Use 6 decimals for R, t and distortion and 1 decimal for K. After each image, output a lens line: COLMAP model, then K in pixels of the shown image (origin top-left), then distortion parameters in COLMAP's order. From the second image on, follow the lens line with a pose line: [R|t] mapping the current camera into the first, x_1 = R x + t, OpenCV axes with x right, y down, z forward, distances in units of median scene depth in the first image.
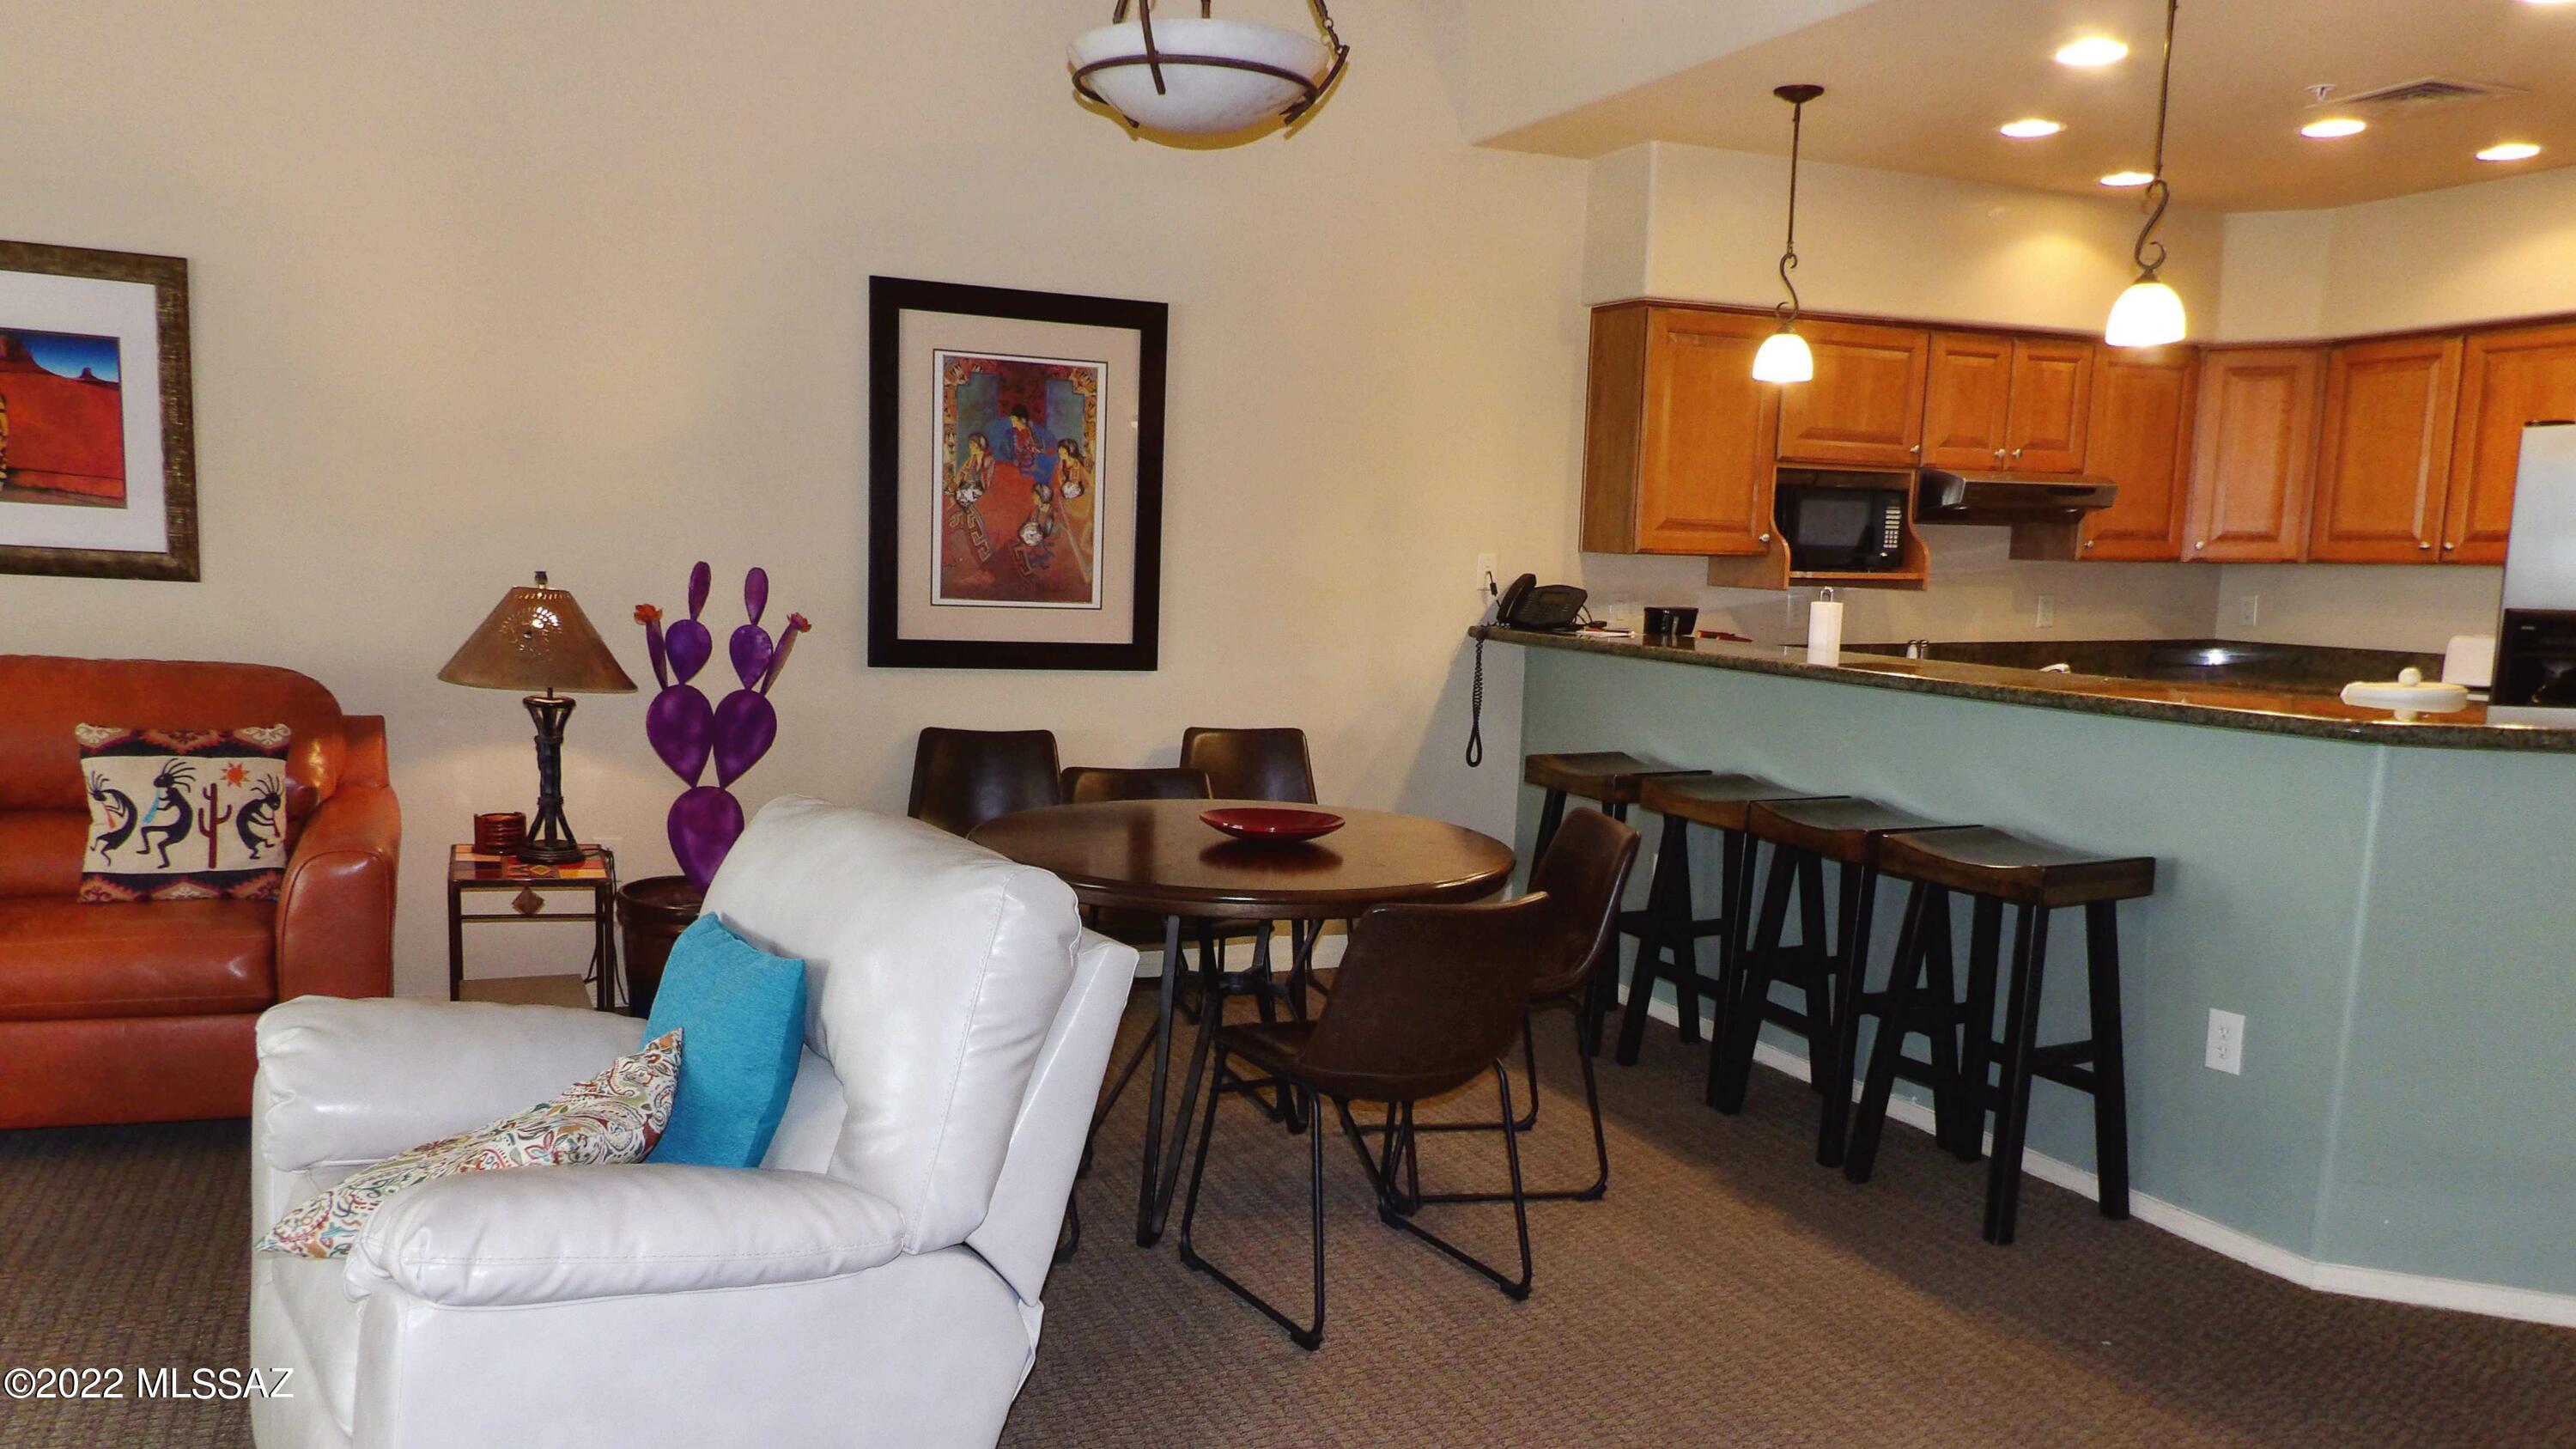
lens RADIAL K [[1909.3, 0, 1277.1], [0, 1909.3, 897.7], [0, 0, 1]] dist [0.019992, -0.005345]
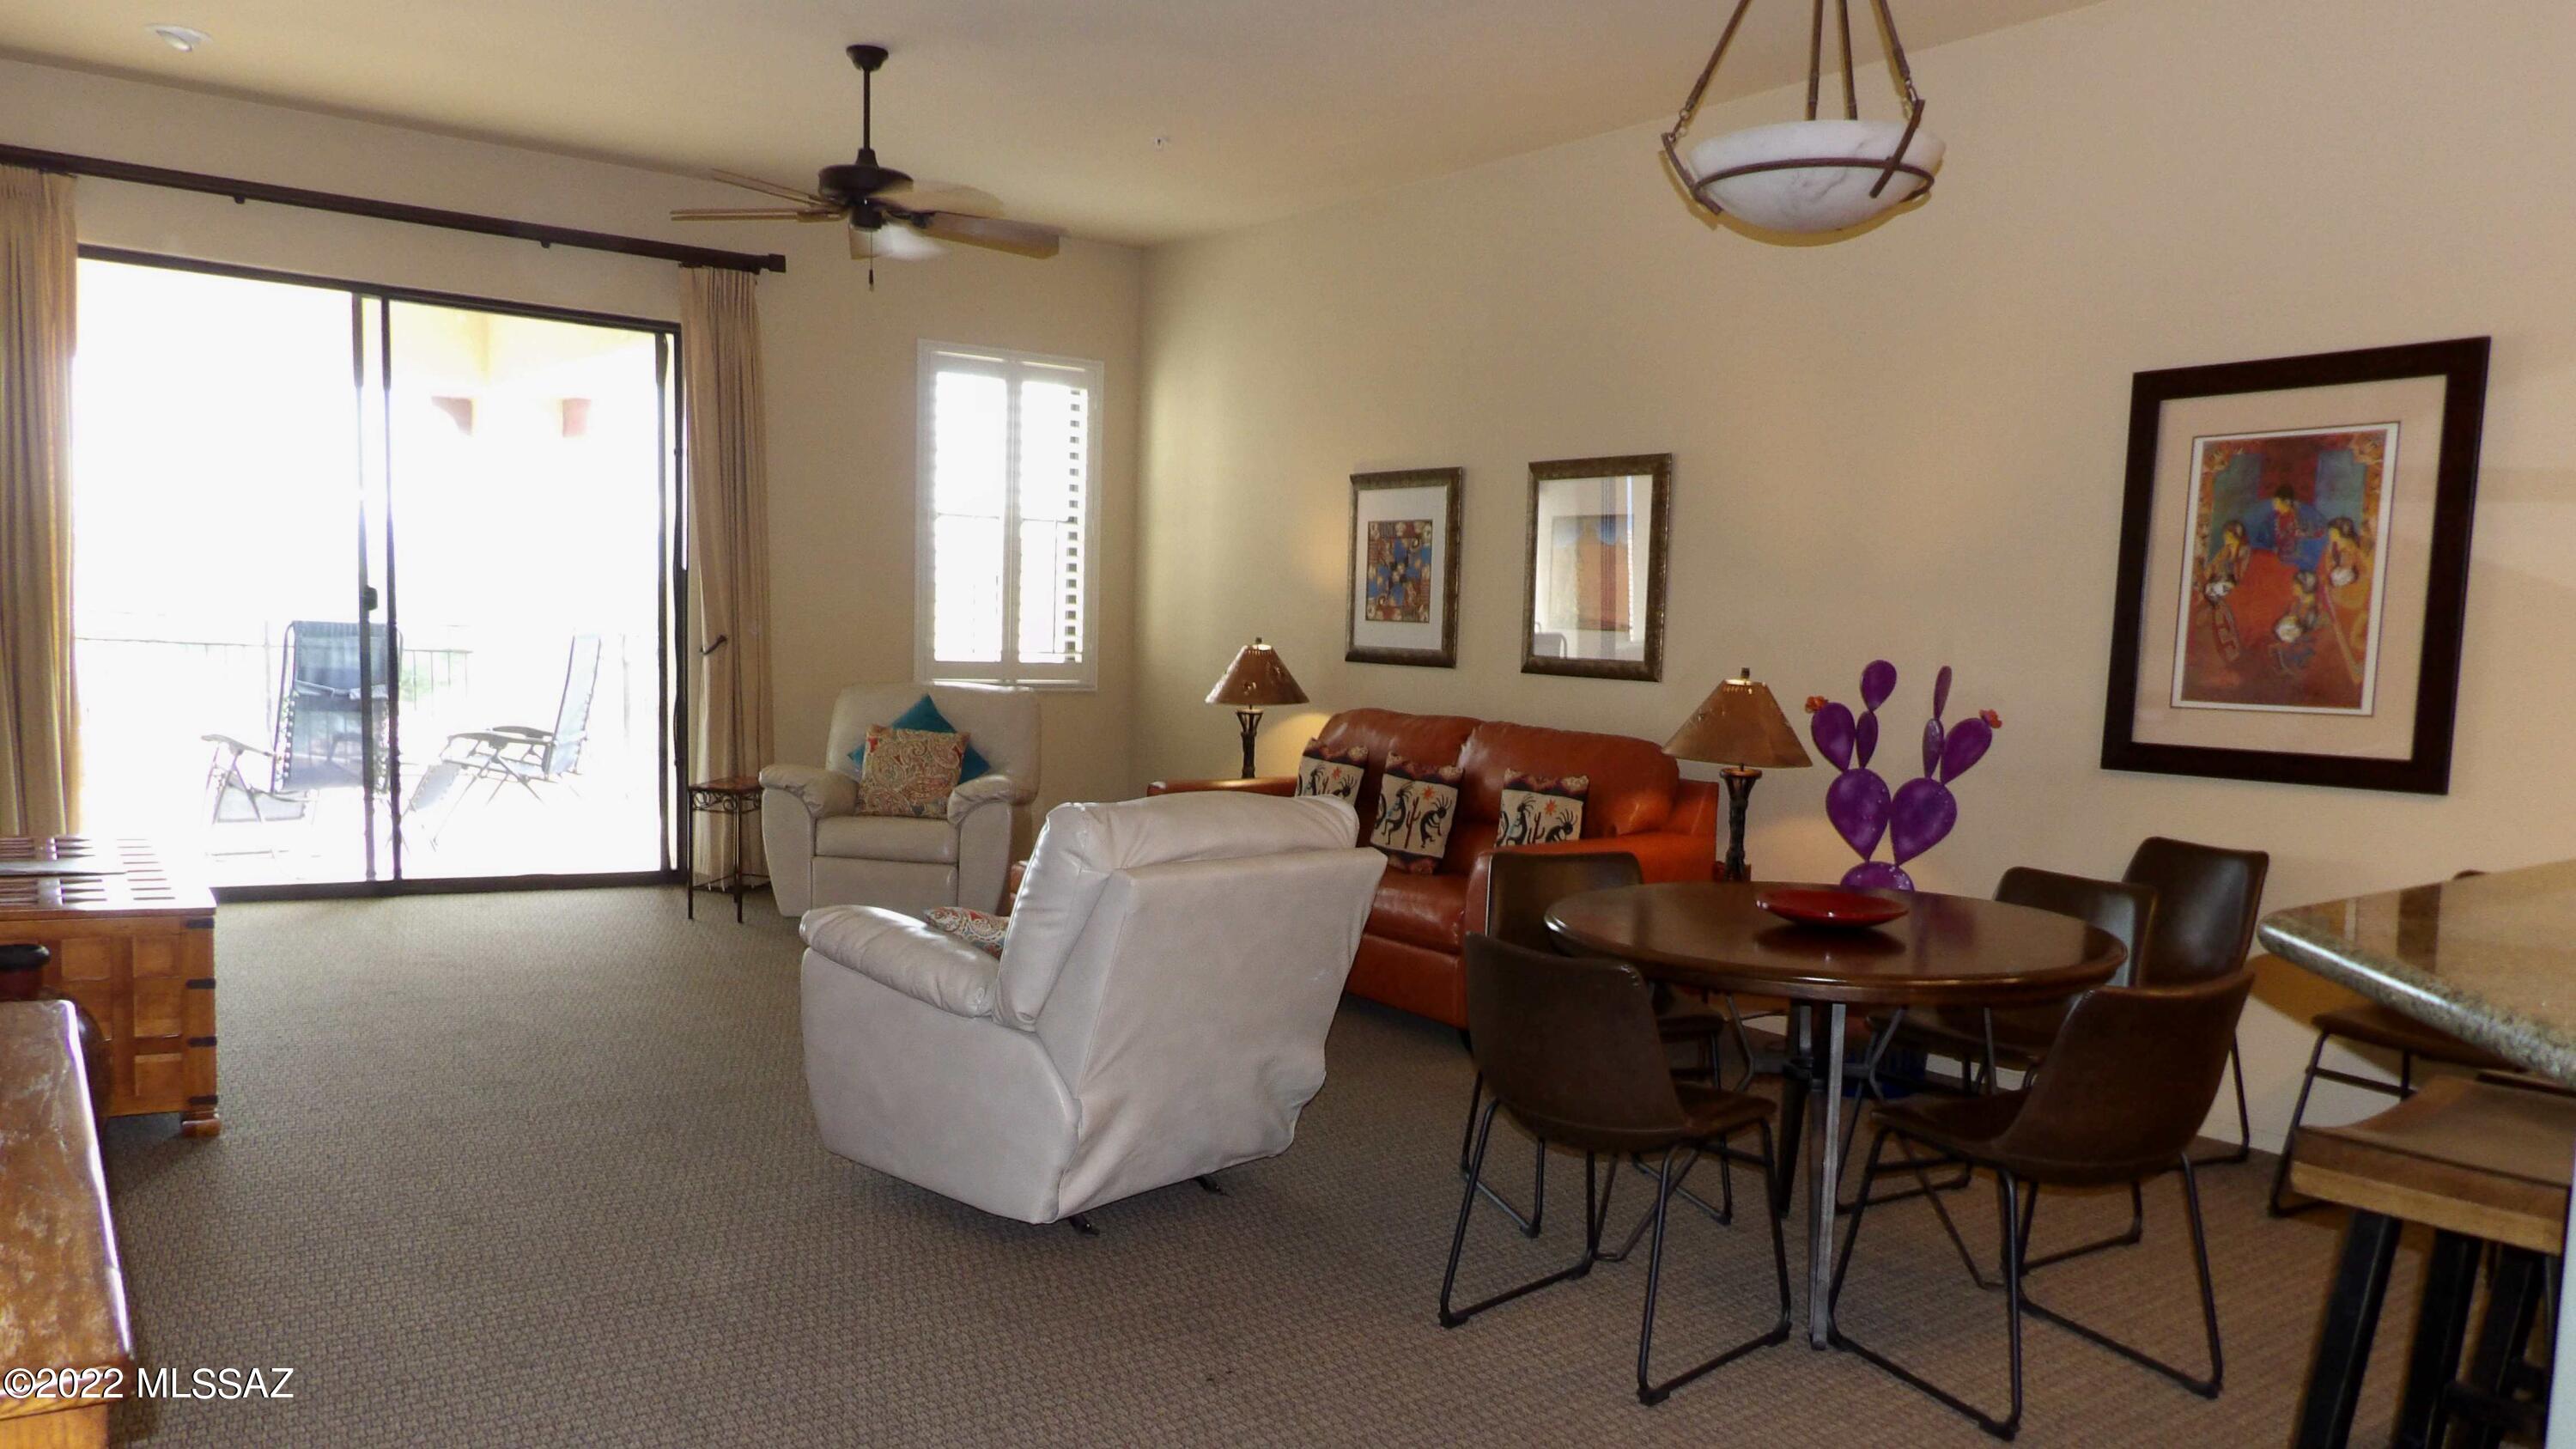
lens RADIAL K [[1860.8, 0, 1292.6], [0, 1860.8, 903.4], [0, 0, 1]] dist [0.014568, -0.007639]
pose [[0.241414, 0.101836, -0.965064, 0.705263], [-0.192122, 0.979810, 0.055332, -0.031215], [0.951214, 0.172052, 0.256105, 0.431746]]
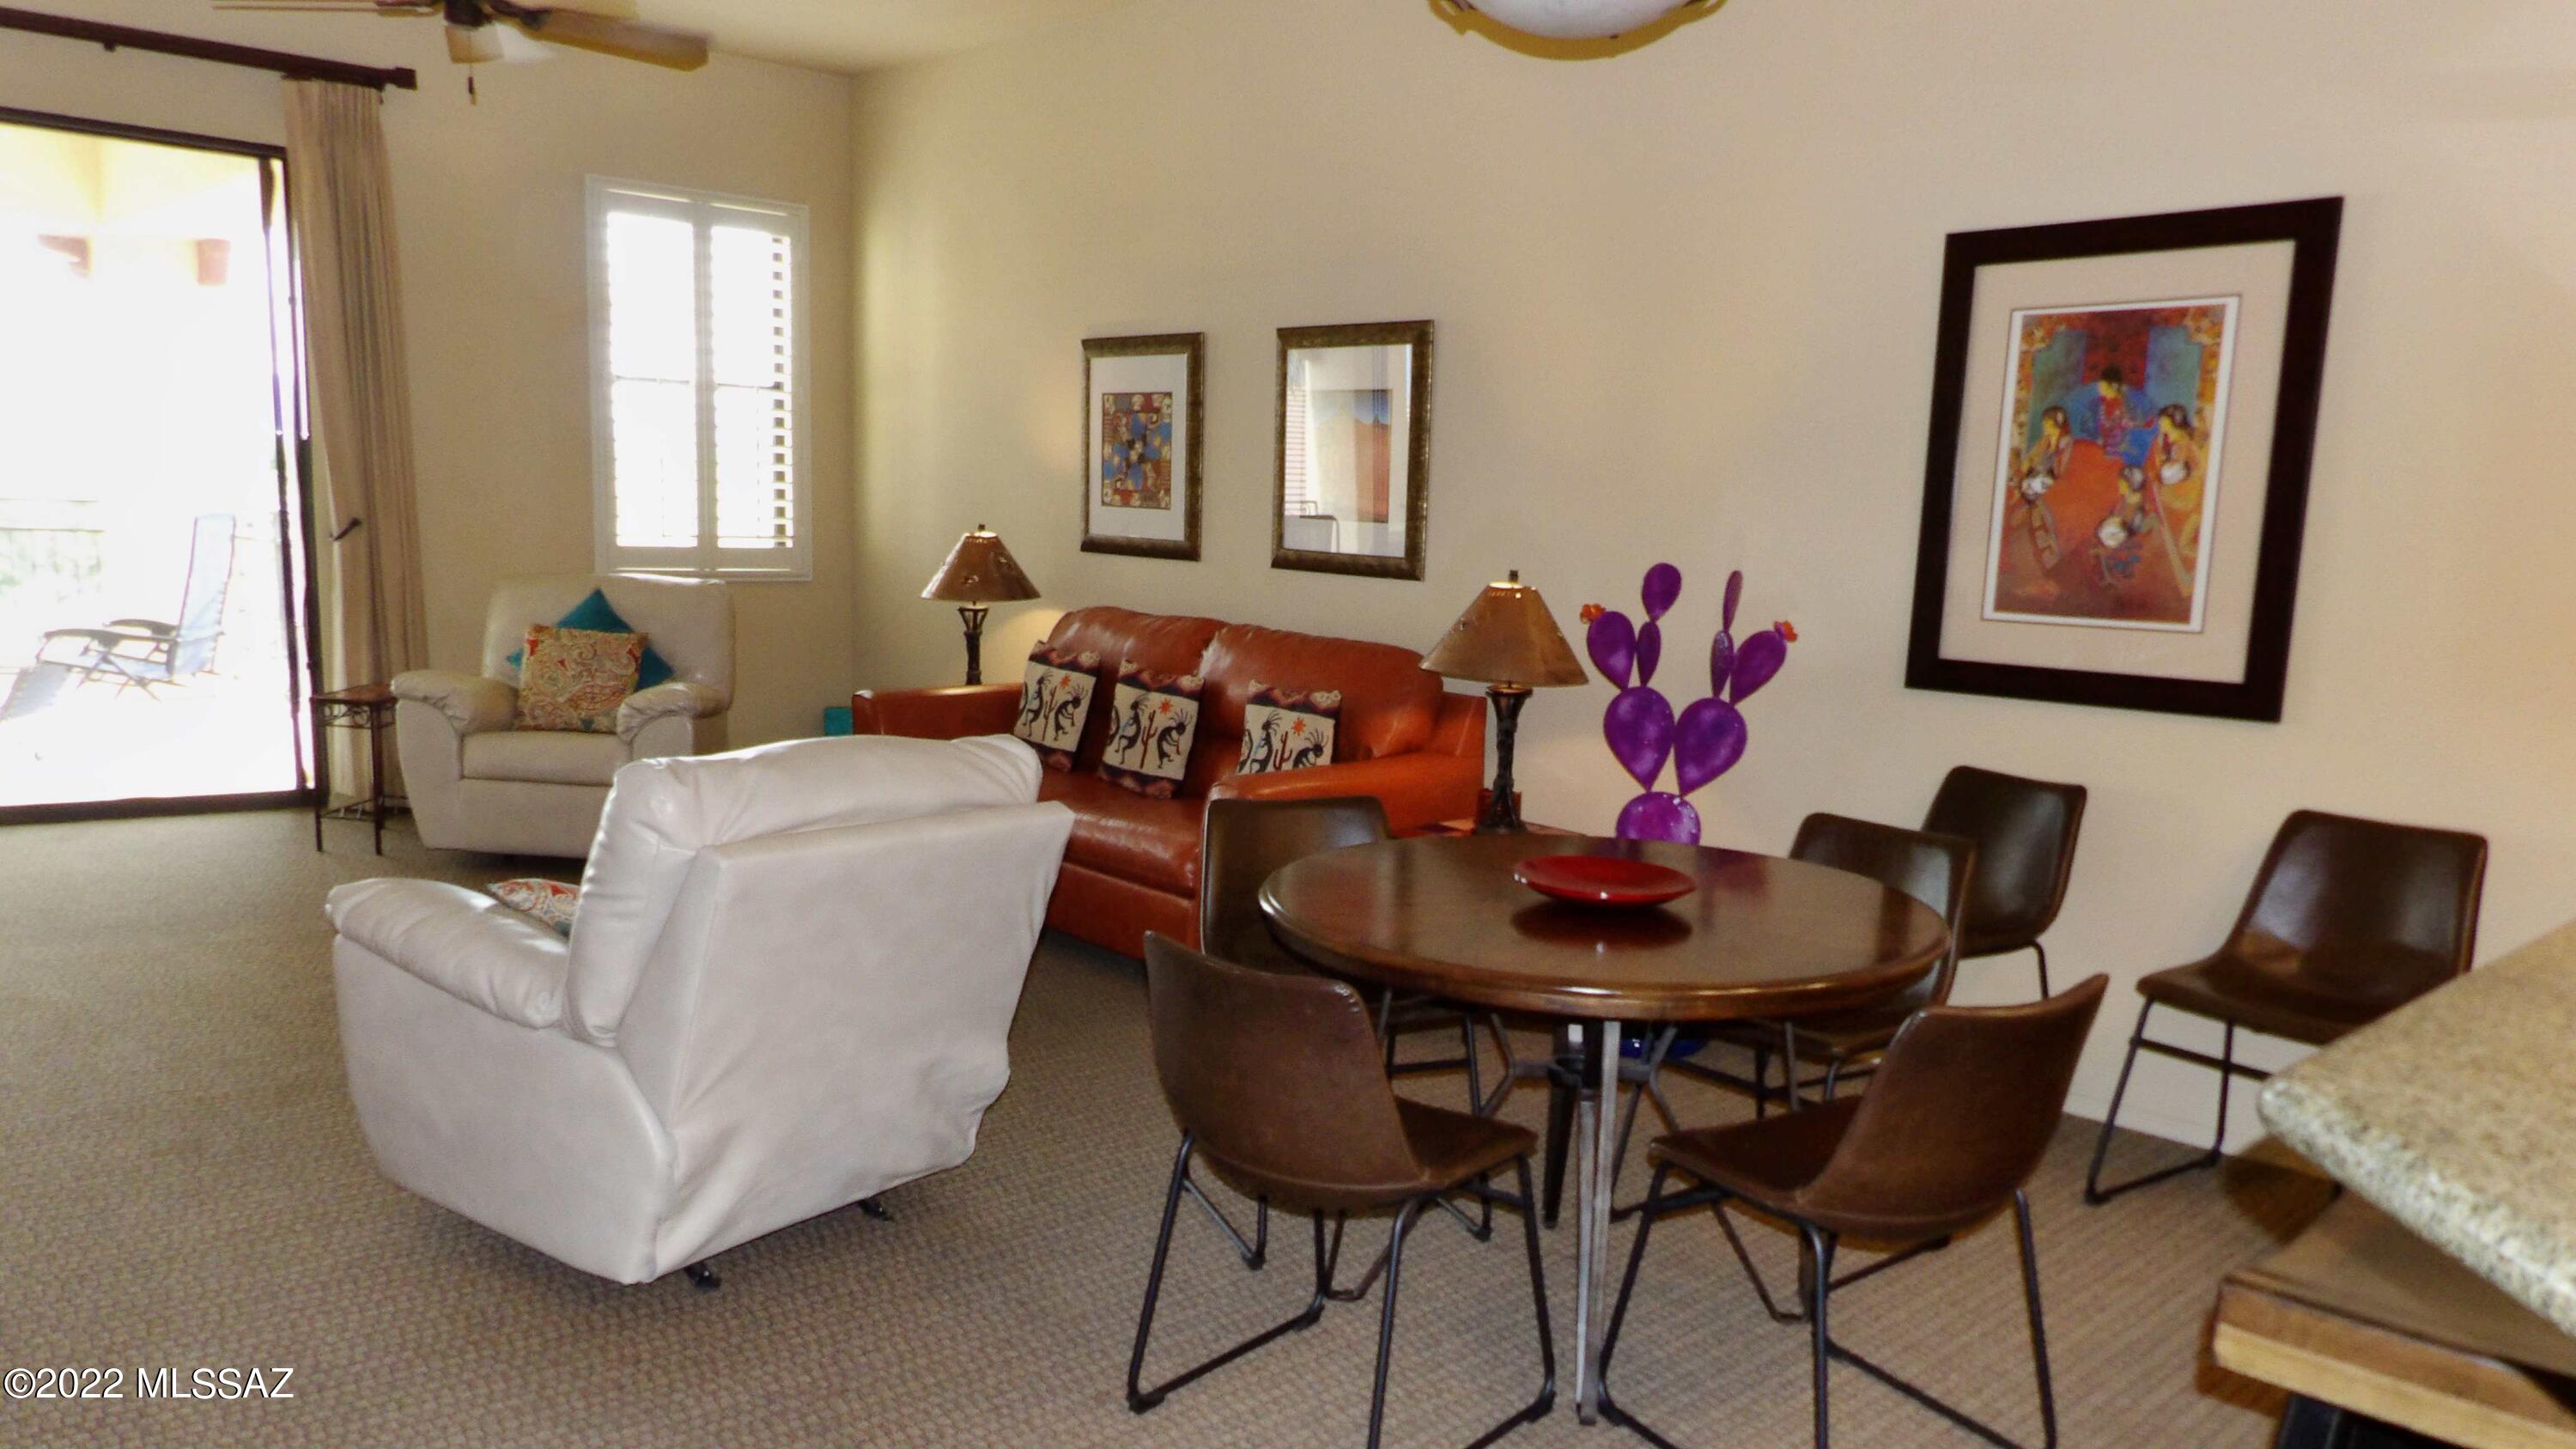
lens RADIAL K [[1851.0, 0, 1289.8], [0, 1851.0, 895.3], [0, 0, 1]] dist [-0.000384, -0.009934]
pose [[0.344044, 0.157970, -0.925569, 0.554691], [-0.188001, 0.977374, 0.096929, -0.066593], [0.919940, 0.140660, 0.365959, 0.517605]]
